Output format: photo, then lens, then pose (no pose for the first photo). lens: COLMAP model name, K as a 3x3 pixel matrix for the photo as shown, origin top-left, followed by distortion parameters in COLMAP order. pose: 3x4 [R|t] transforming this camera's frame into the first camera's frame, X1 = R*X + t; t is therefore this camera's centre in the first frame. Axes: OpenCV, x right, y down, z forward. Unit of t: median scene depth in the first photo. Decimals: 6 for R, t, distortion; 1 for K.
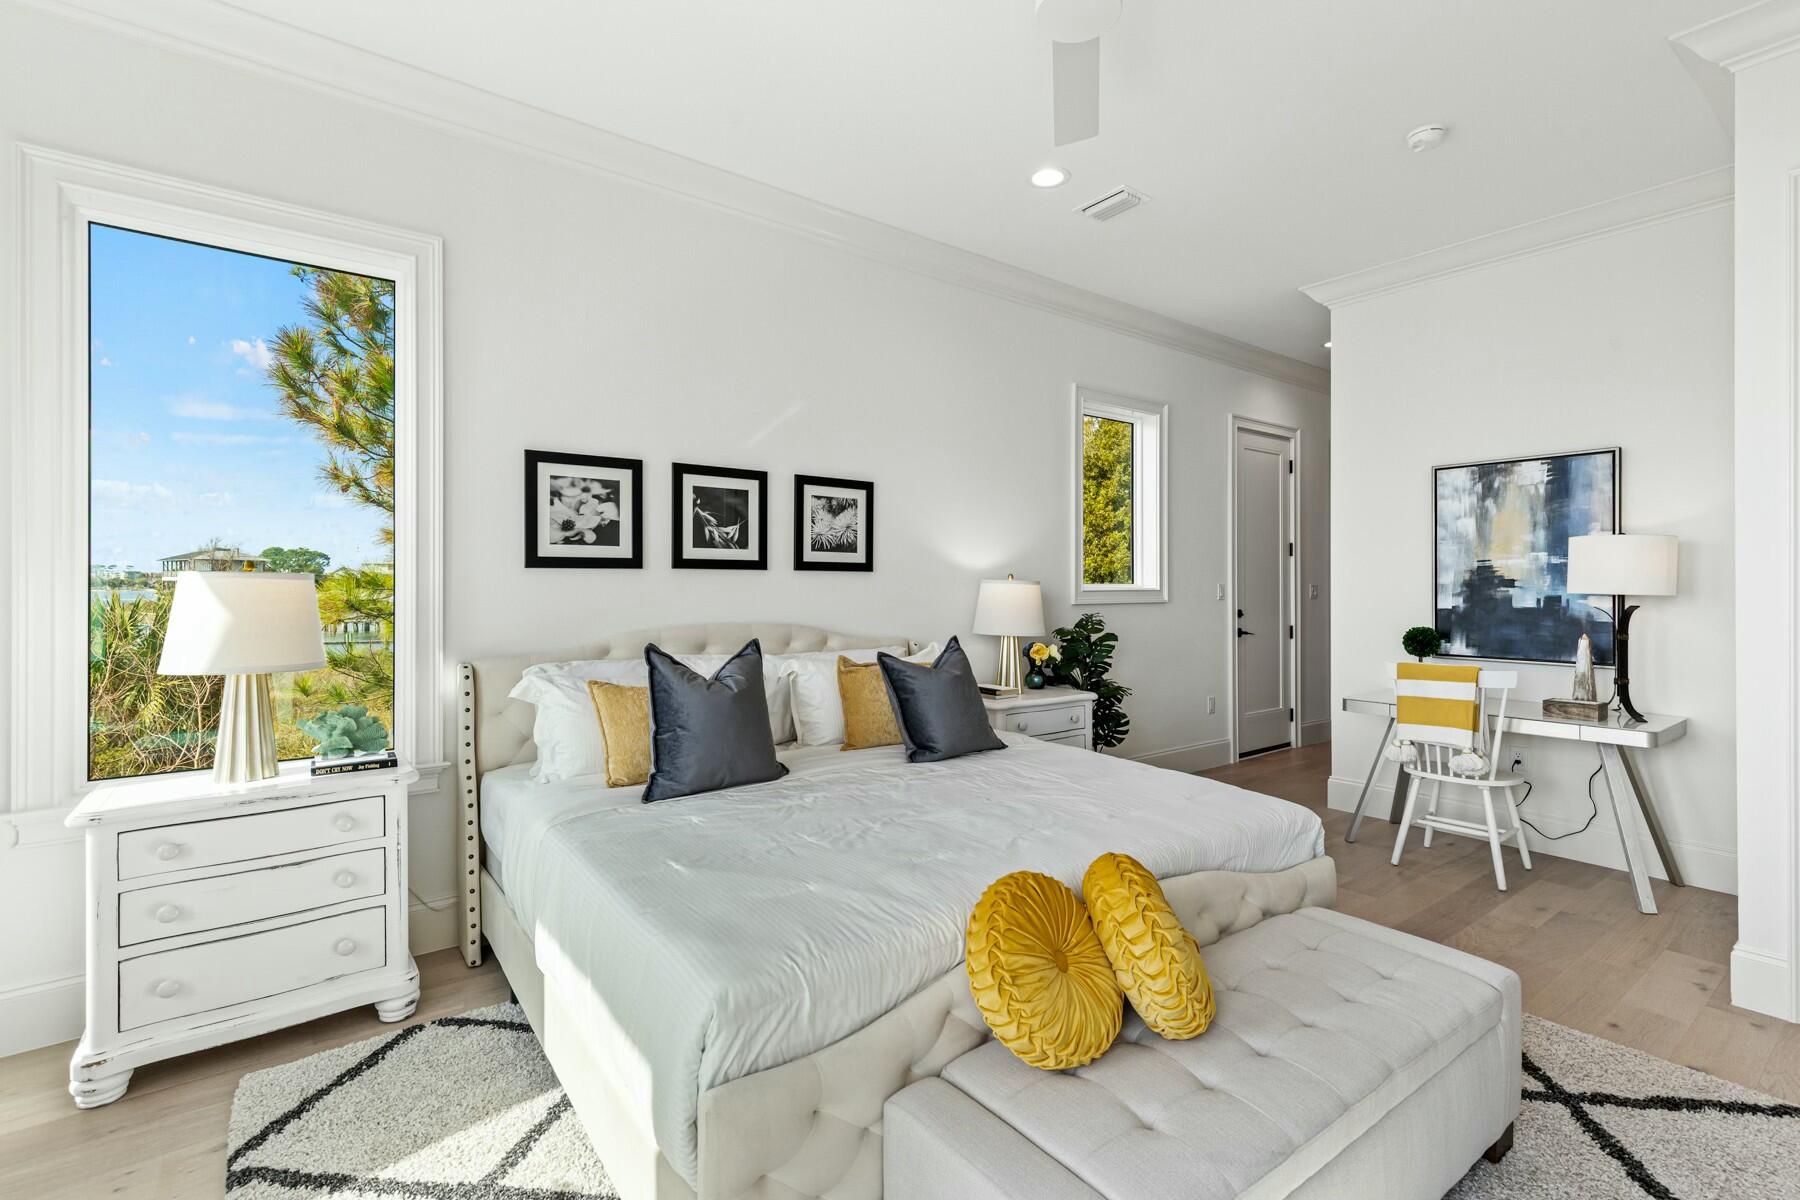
lens RADIAL K [[807.6, 0, 892.0], [0, 807.6, 595.3], [0, 0, 1]] dist [-0.005992, 0.000313]
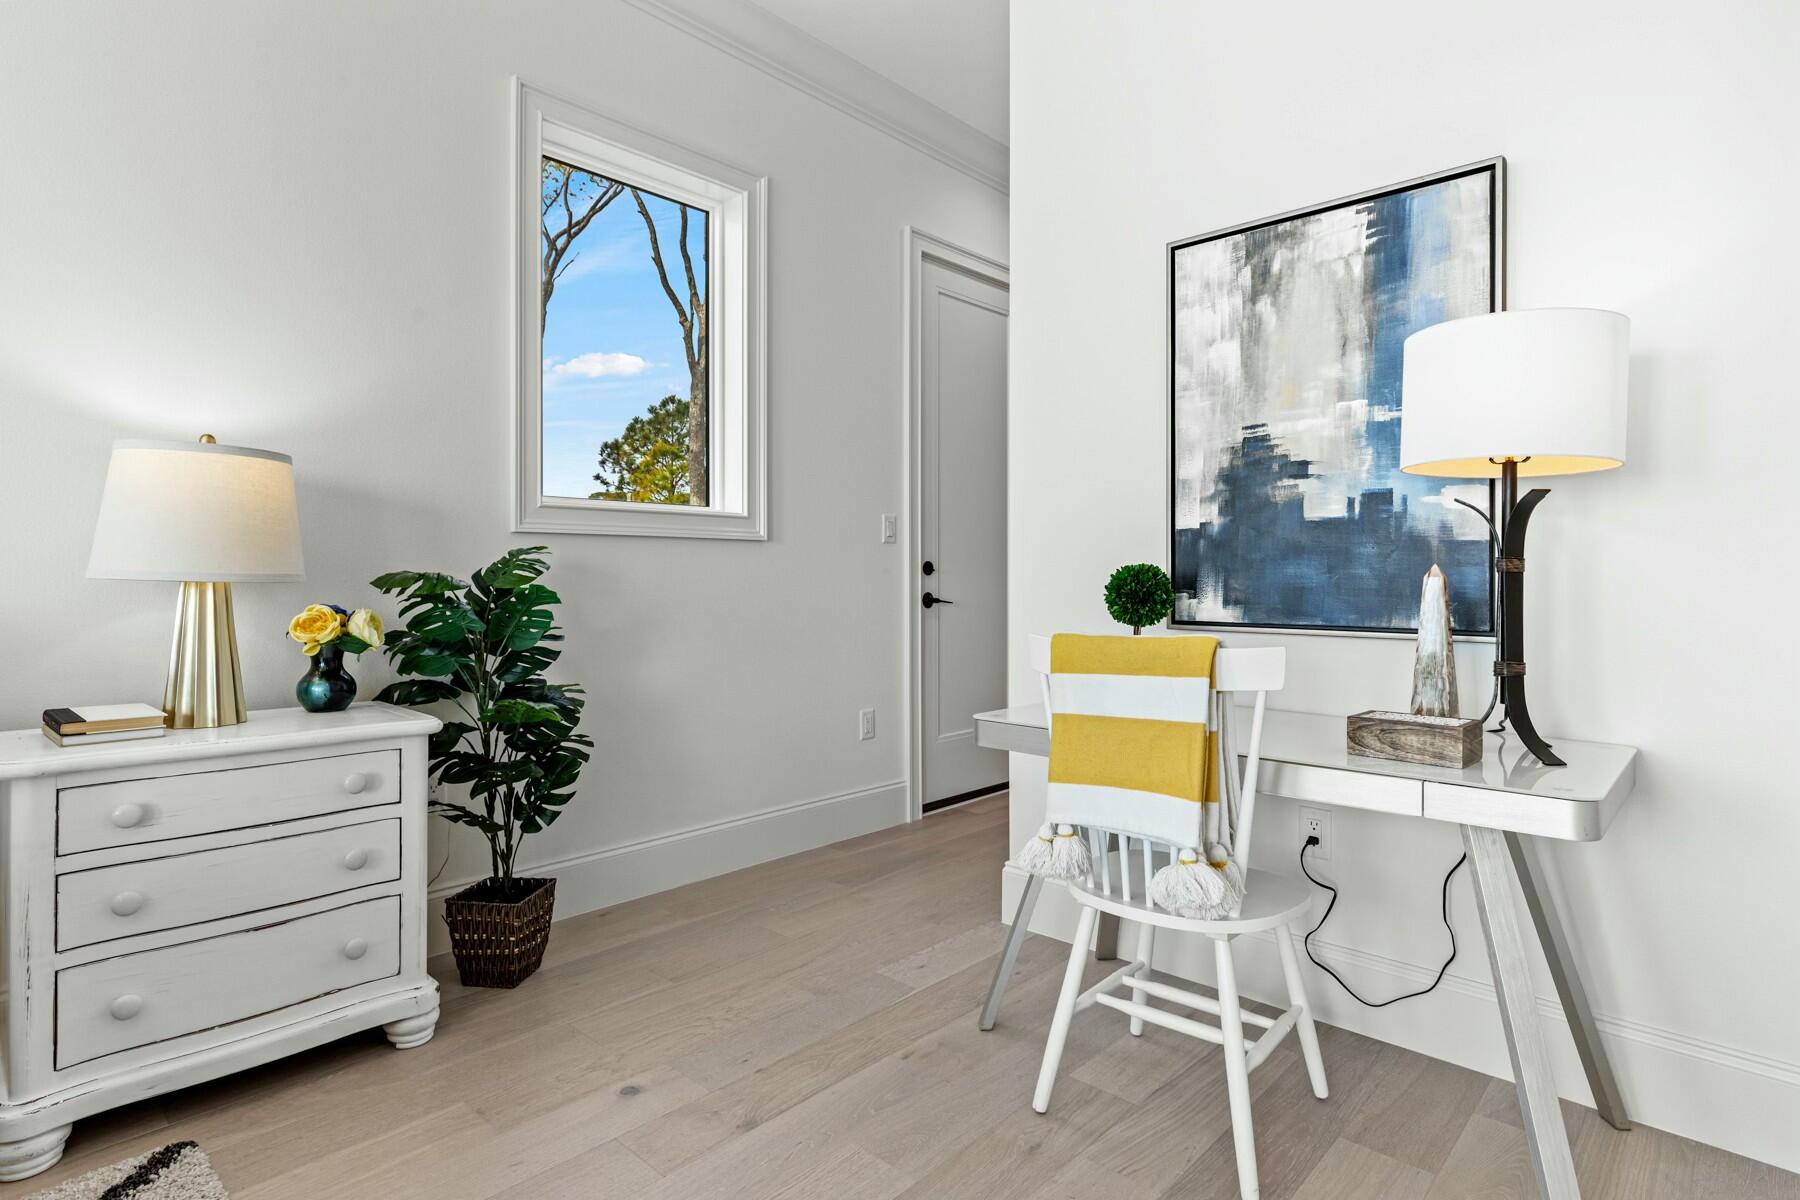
lens RADIAL K [[933.7, 0, 906.5], [0, 933.7, 594.1], [0, 0, 1]] dist [-0.002344, -0.001758]
pose [[0.981772, -0.002954, 0.190039, 0.444840], [0.001225, 0.999957, 0.009219, 0.055589], [-0.190058, -0.008818, 0.981733, 0.512731]]
